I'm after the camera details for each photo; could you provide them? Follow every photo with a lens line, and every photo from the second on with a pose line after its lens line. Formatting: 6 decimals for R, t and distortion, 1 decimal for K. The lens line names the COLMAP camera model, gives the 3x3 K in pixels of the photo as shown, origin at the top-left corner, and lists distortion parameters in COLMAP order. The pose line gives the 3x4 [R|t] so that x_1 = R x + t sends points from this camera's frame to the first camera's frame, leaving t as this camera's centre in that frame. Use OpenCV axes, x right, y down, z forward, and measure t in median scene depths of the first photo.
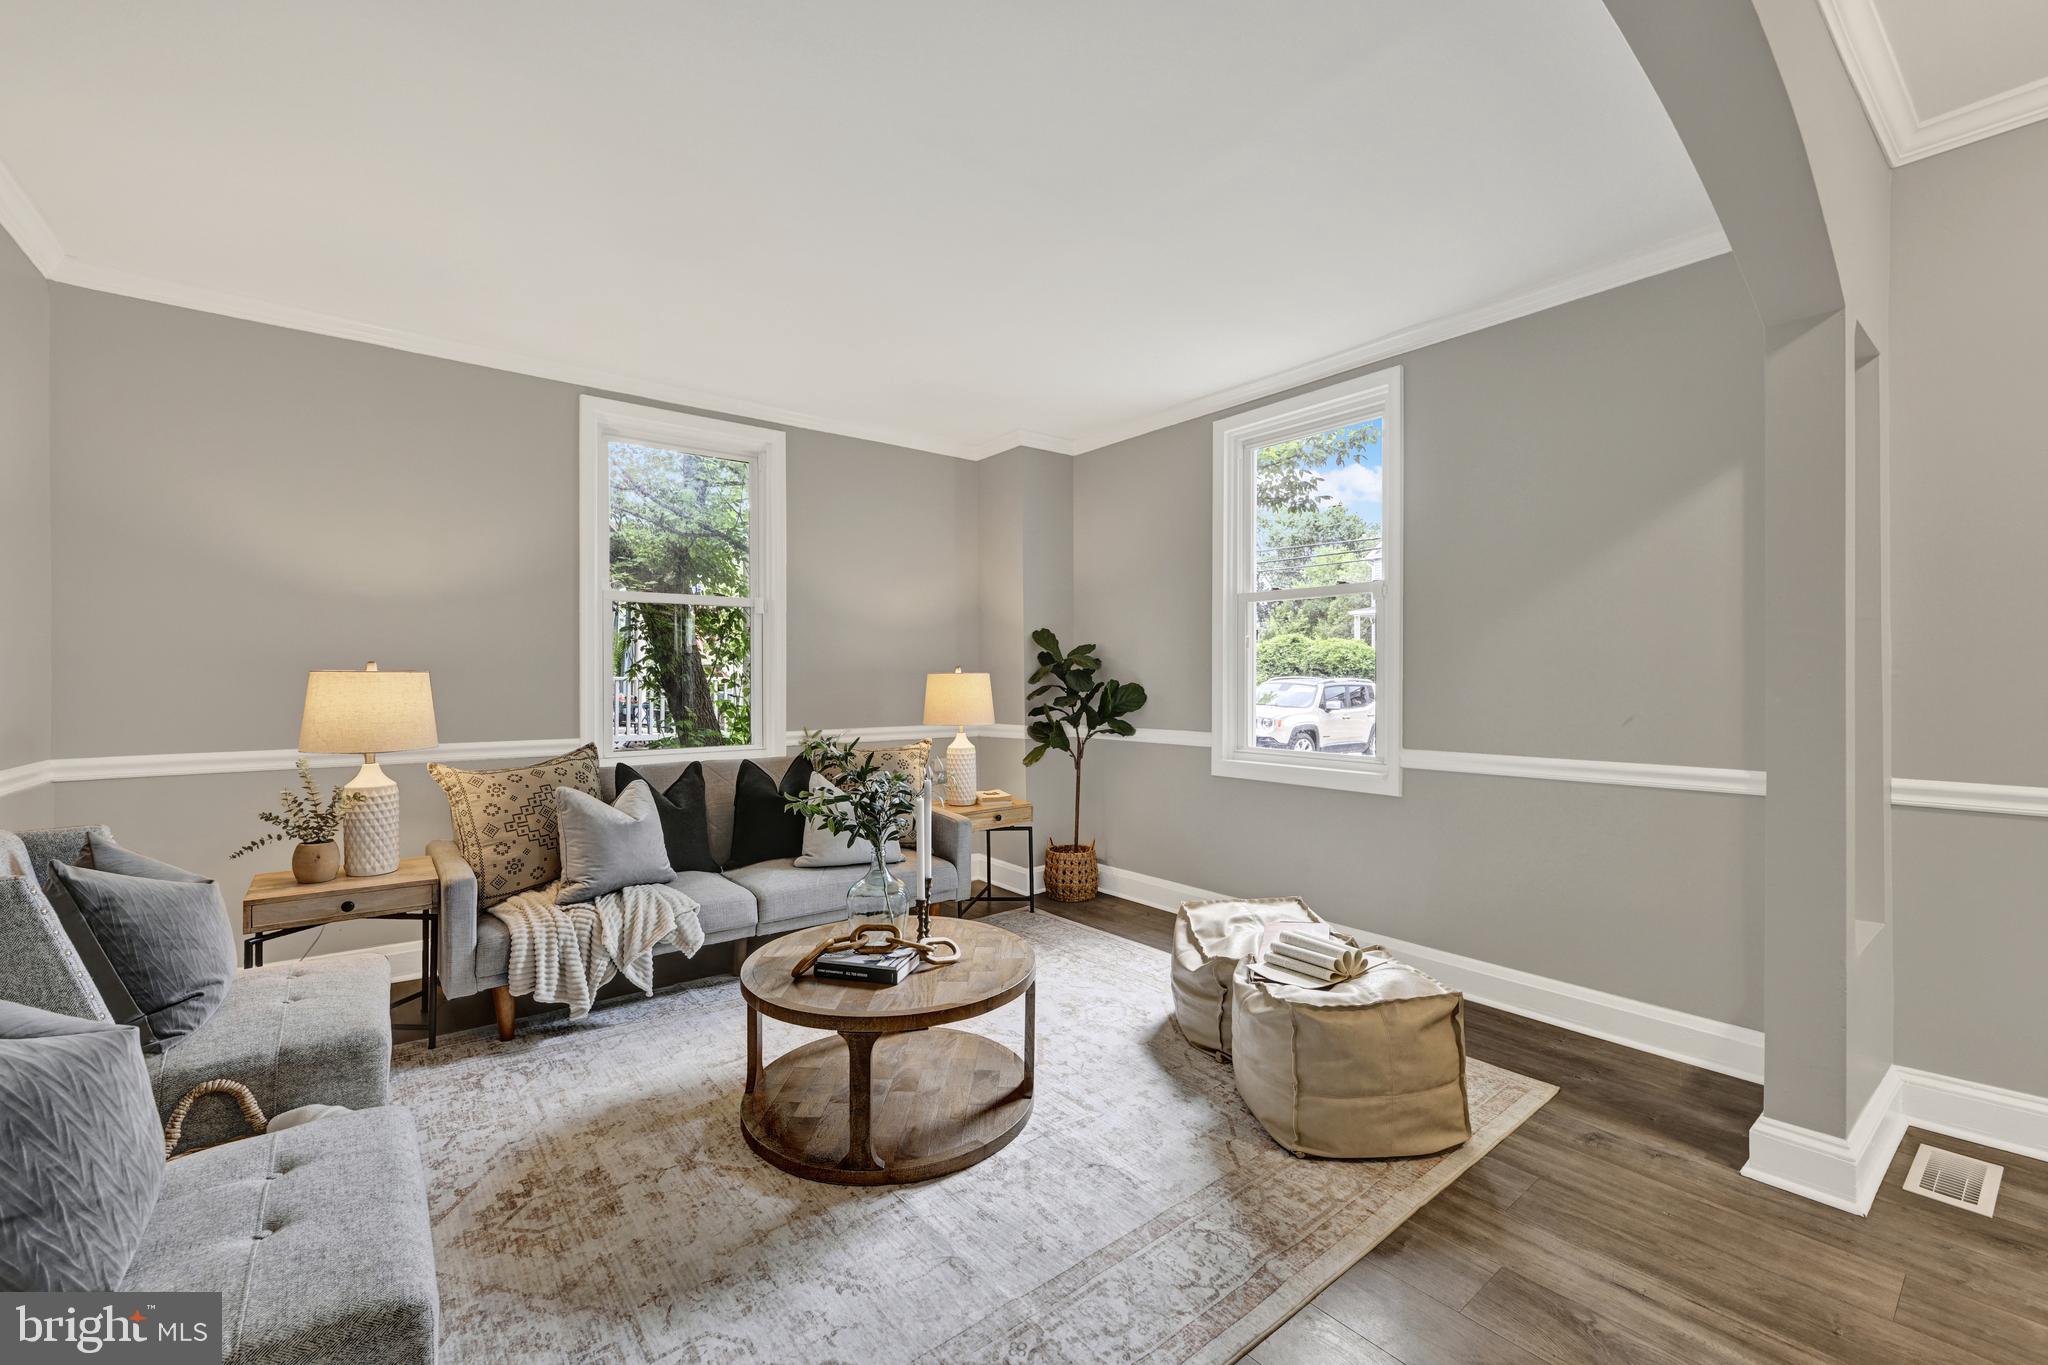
lens RADIAL K [[837.2, 0, 1026.7], [0, 837.2, 678.3], [0, 0, 1]] dist [-0.006639, 0.002760]
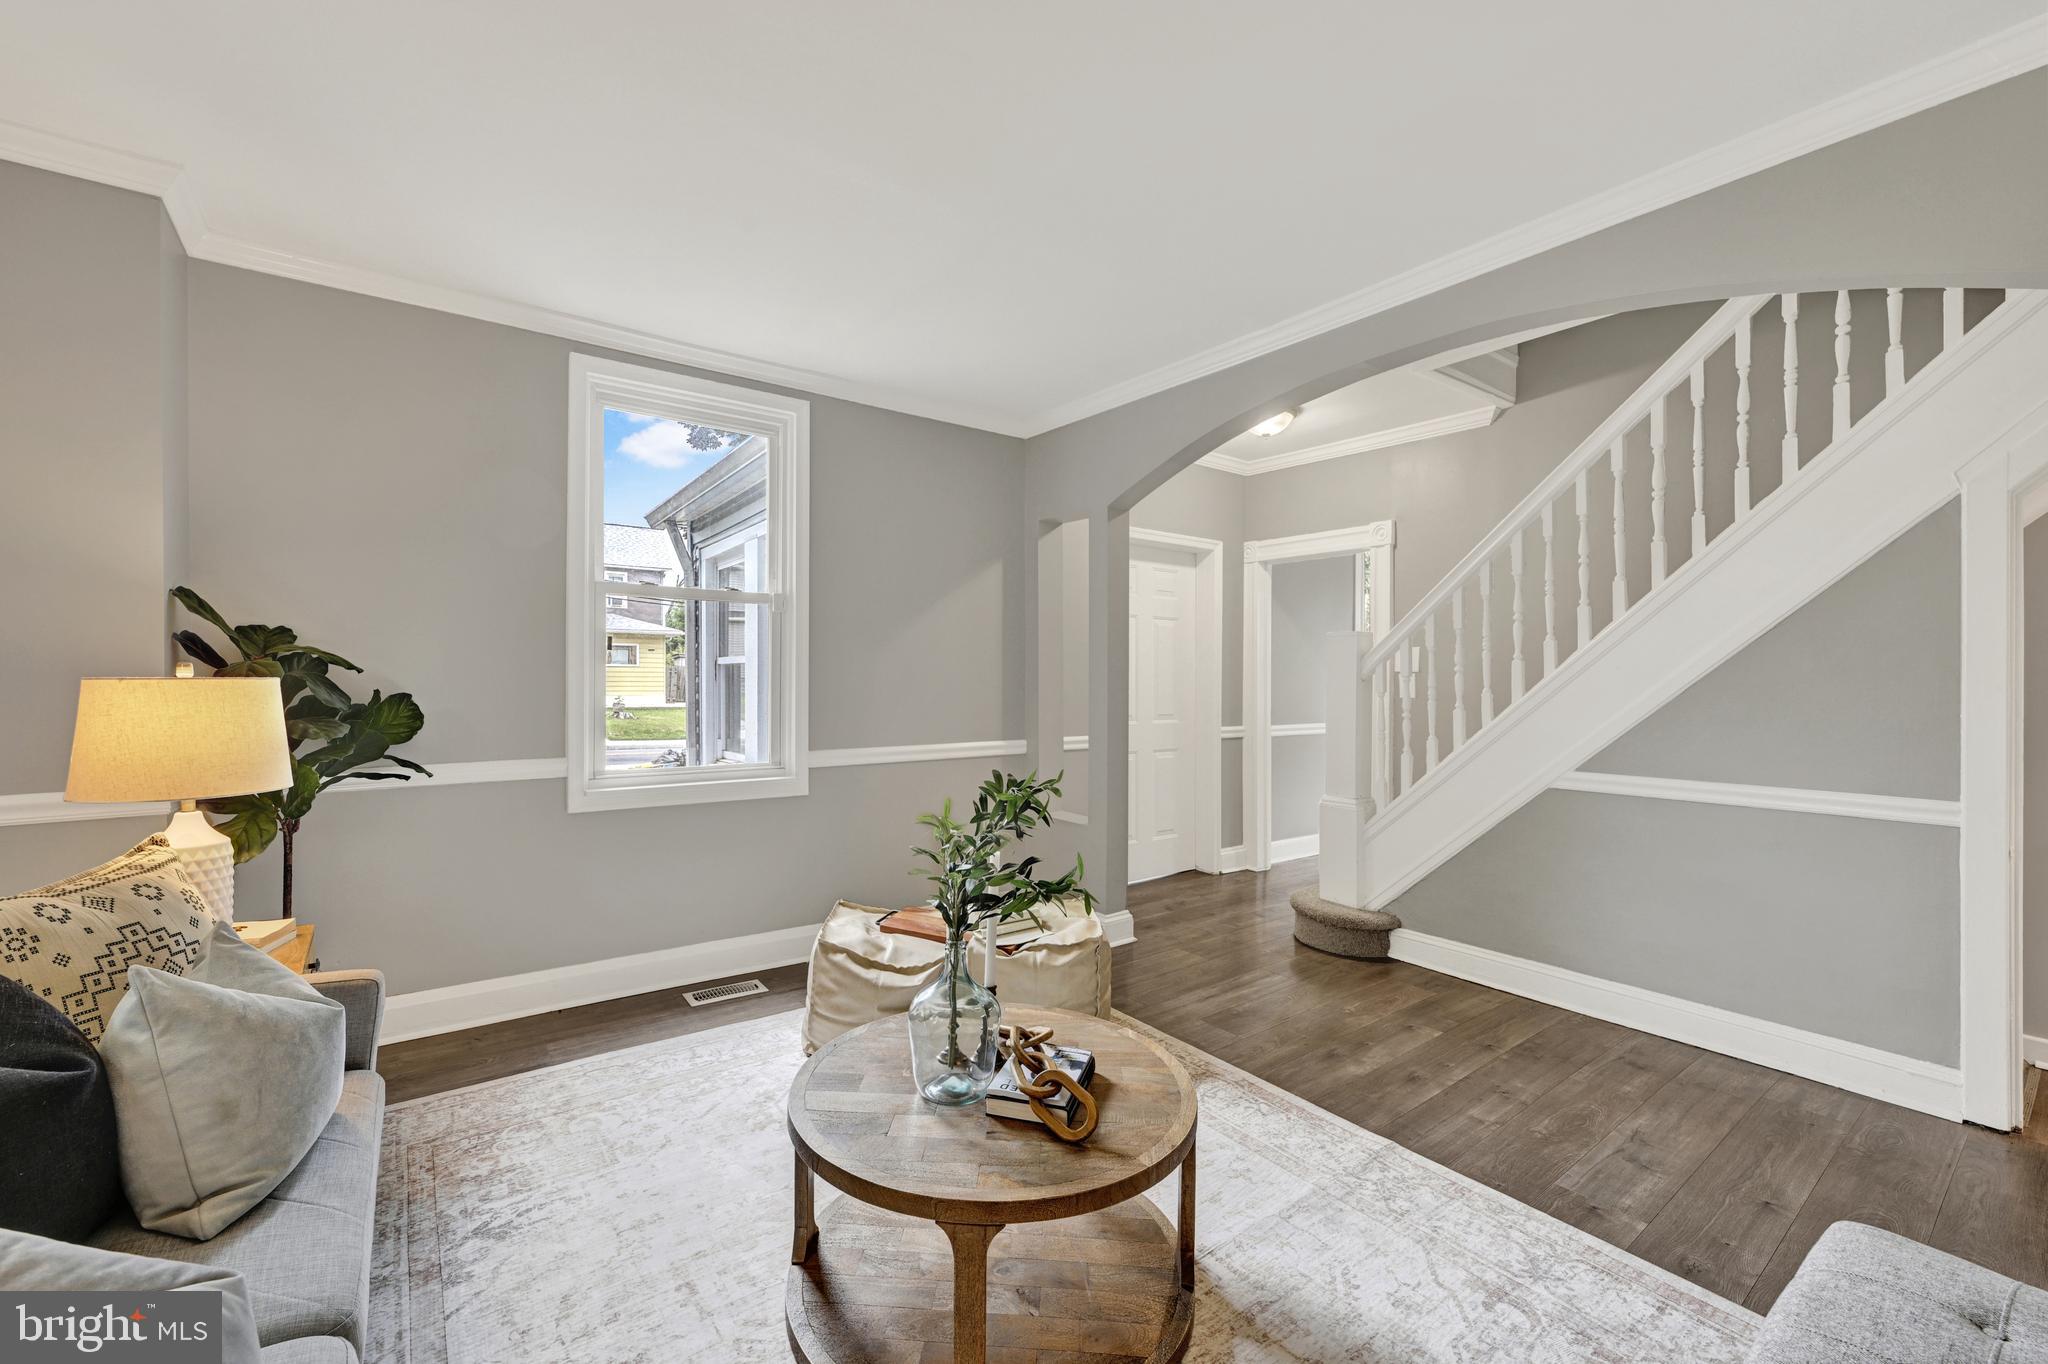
lens RADIAL K [[837.2, 0, 1002.4], [0, 837.2, 679.3], [0, 0, 1]] dist [-0.006639, 0.002760]
pose [[0.051072, 0.005688, 0.998679, -0.636442], [-0.001775, 0.999983, -0.005604, -0.003715], [-0.998693, -0.001486, 0.051082, 0.689627]]
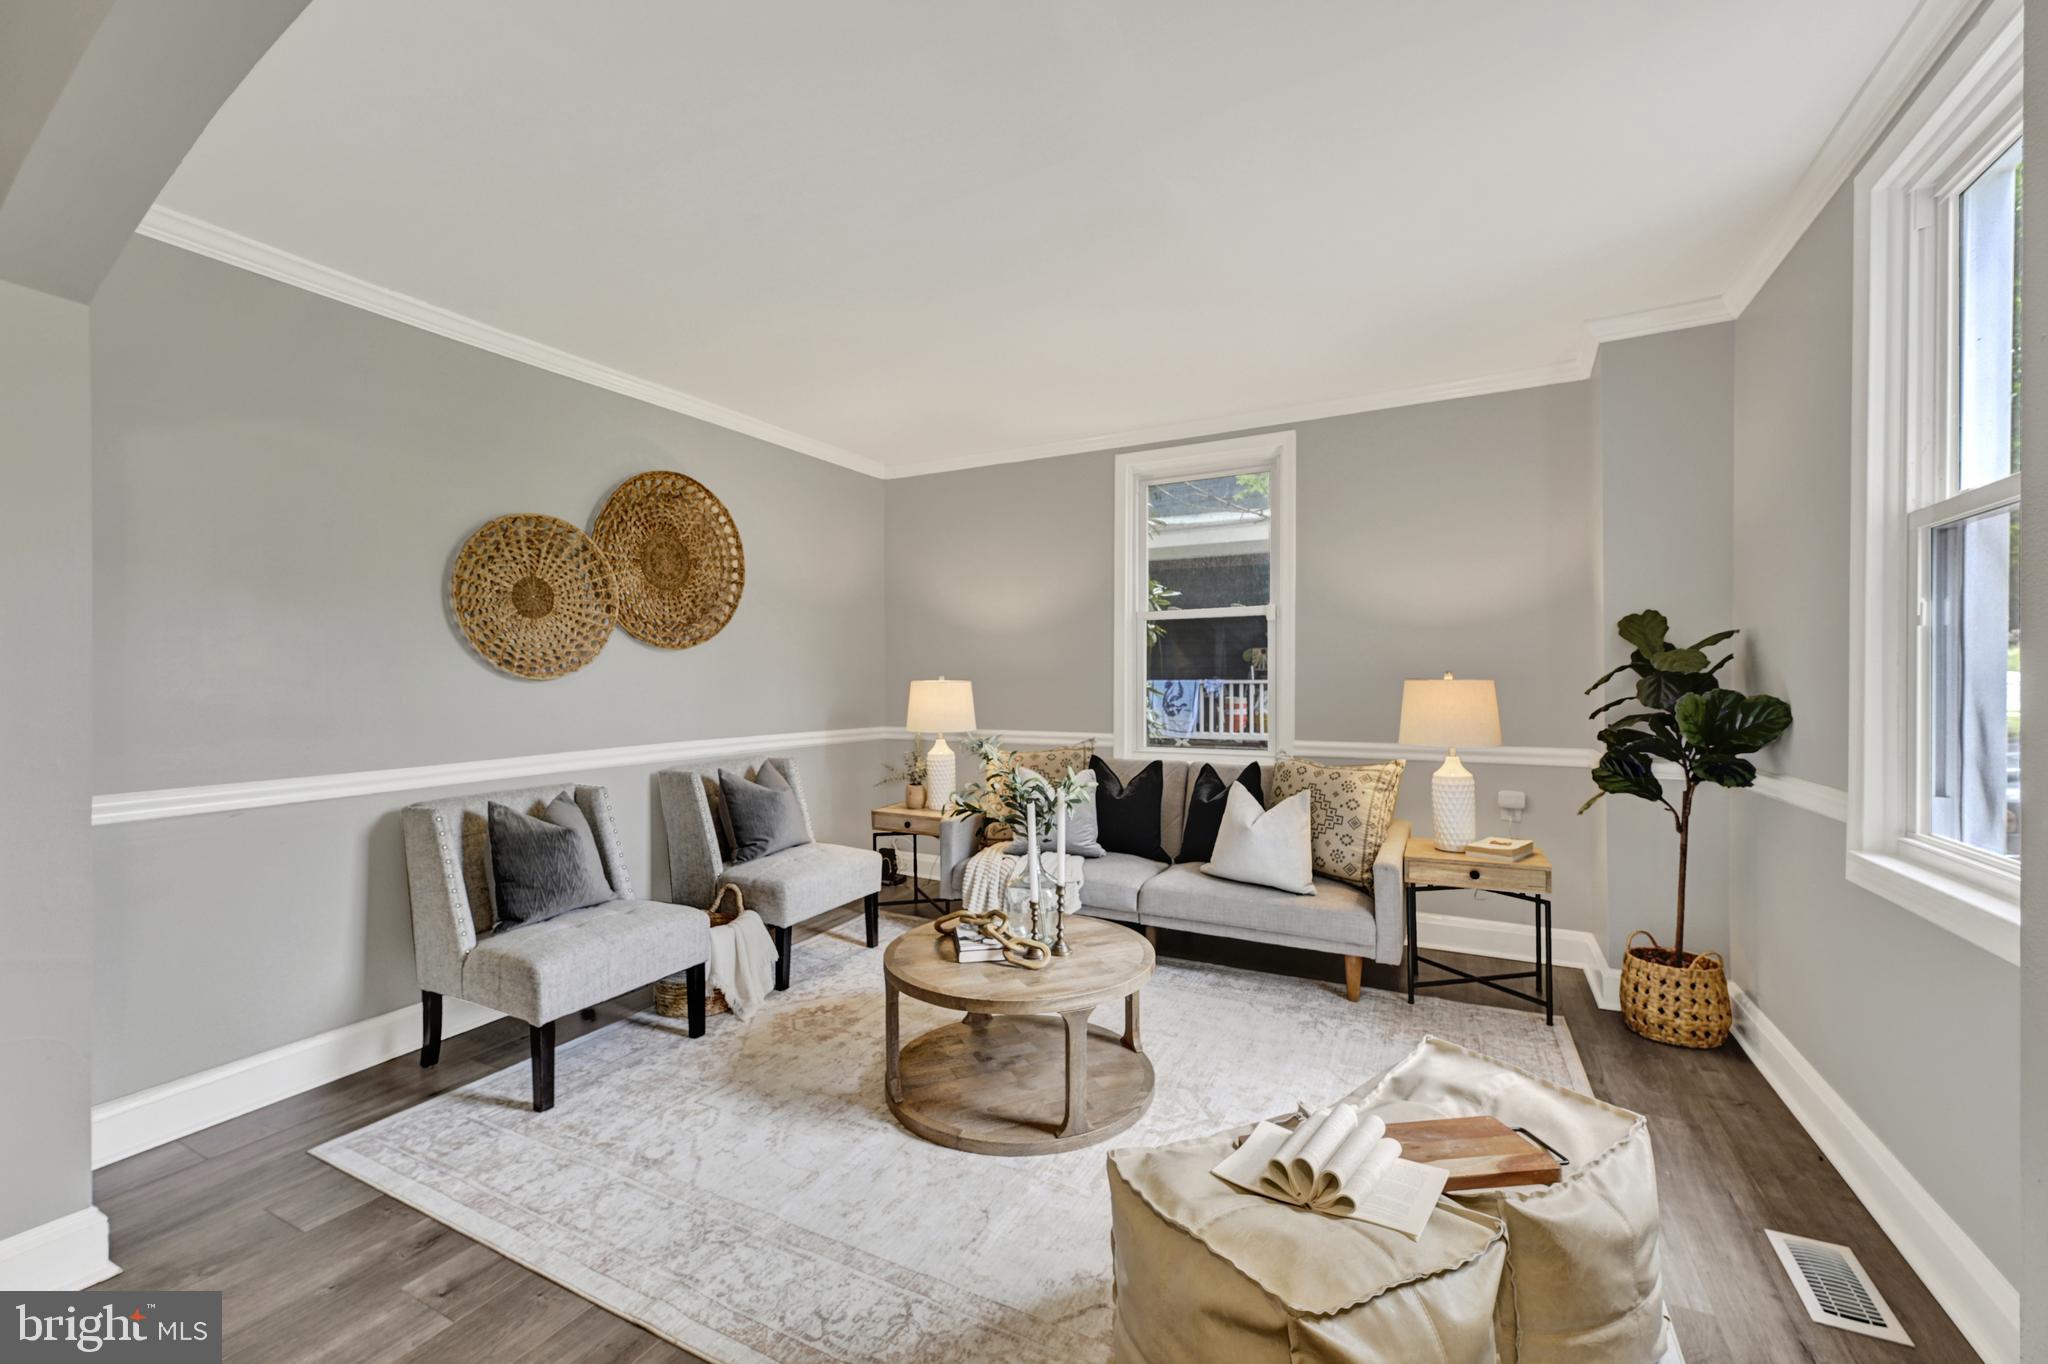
lens RADIAL K [[837.2, 0, 1027.8], [0, 837.2, 689.3], [0, 0, 1]] dist [-0.006639, 0.002760]
pose [[0.407684, 0.005192, -0.913108, 0.586011], [-0.001338, 0.999986, 0.005088, -0.000630], [0.913122, -0.000853, 0.407686, 0.414997]]
